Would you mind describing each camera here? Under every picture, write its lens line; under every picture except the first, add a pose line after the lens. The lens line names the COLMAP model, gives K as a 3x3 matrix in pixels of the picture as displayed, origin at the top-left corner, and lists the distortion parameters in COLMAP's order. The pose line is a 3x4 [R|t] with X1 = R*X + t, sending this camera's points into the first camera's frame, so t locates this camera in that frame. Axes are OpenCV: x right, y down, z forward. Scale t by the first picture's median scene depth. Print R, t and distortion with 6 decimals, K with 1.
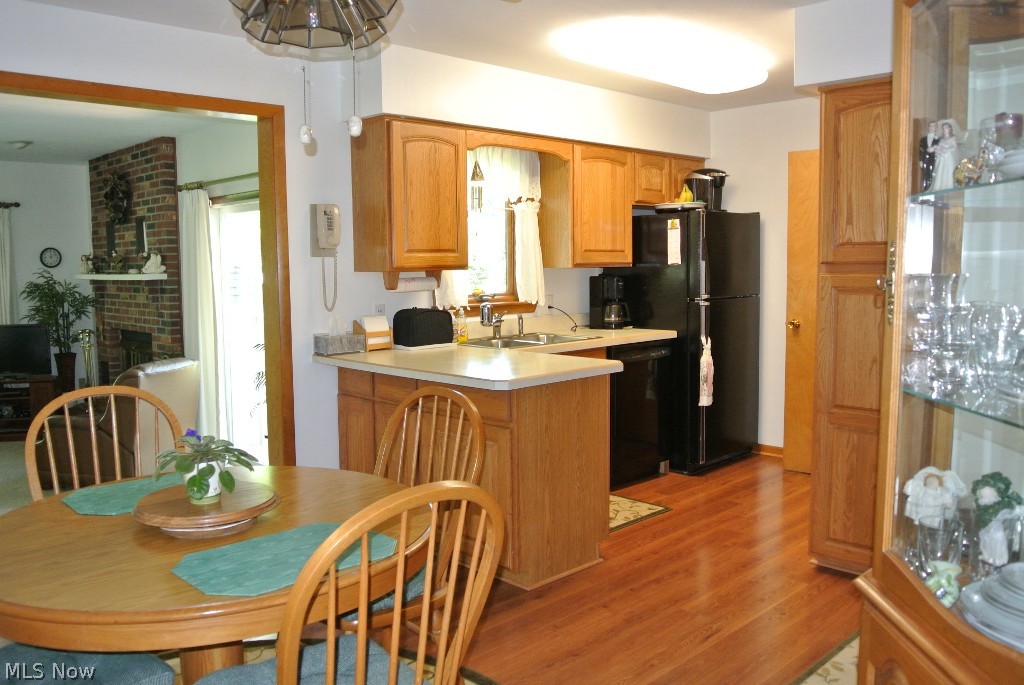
lens RADIAL K [[825.2, 0, 501.1], [0, 825.2, 333.4], [0, 0, 1]] dist [-0.072899, 0.005892]
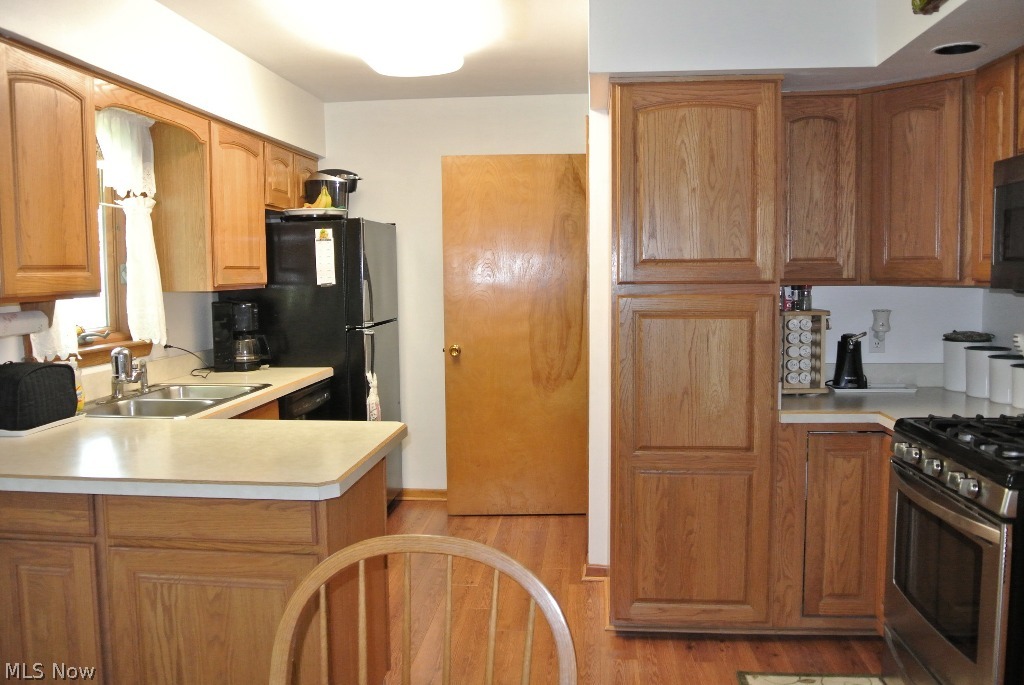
lens RADIAL K [[825.2, 0, 501.1], [0, 825.2, 333.4], [0, 0, 1]] dist [-0.072899, 0.005892]
pose [[0.769629, -0.044918, 0.636909, -0.173264], [0.057232, 0.998360, 0.001251, -0.028231], [-0.635921, 0.035488, 0.770938, 0.278939]]
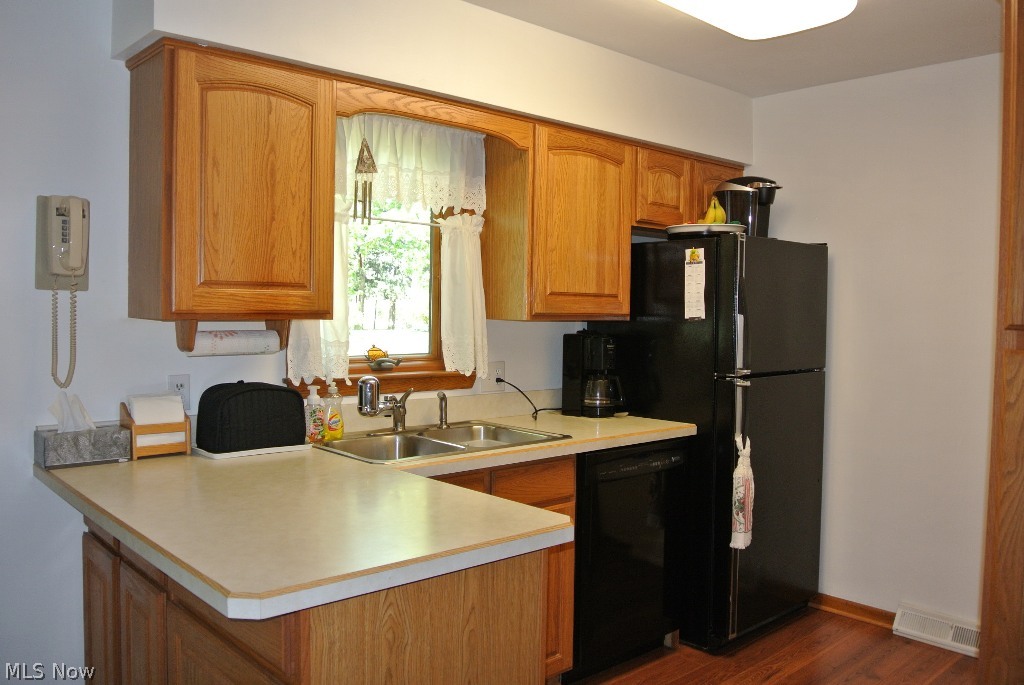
lens RADIAL K [[825.2, 0, 501.1], [0, 825.2, 333.4], [0, 0, 1]] dist [-0.072899, 0.005892]
pose [[0.998929, 0.027904, -0.036895, 0.086548], [-0.029963, 0.997955, -0.056458, -0.033042], [0.035244, 0.057503, 0.997723, 0.367998]]
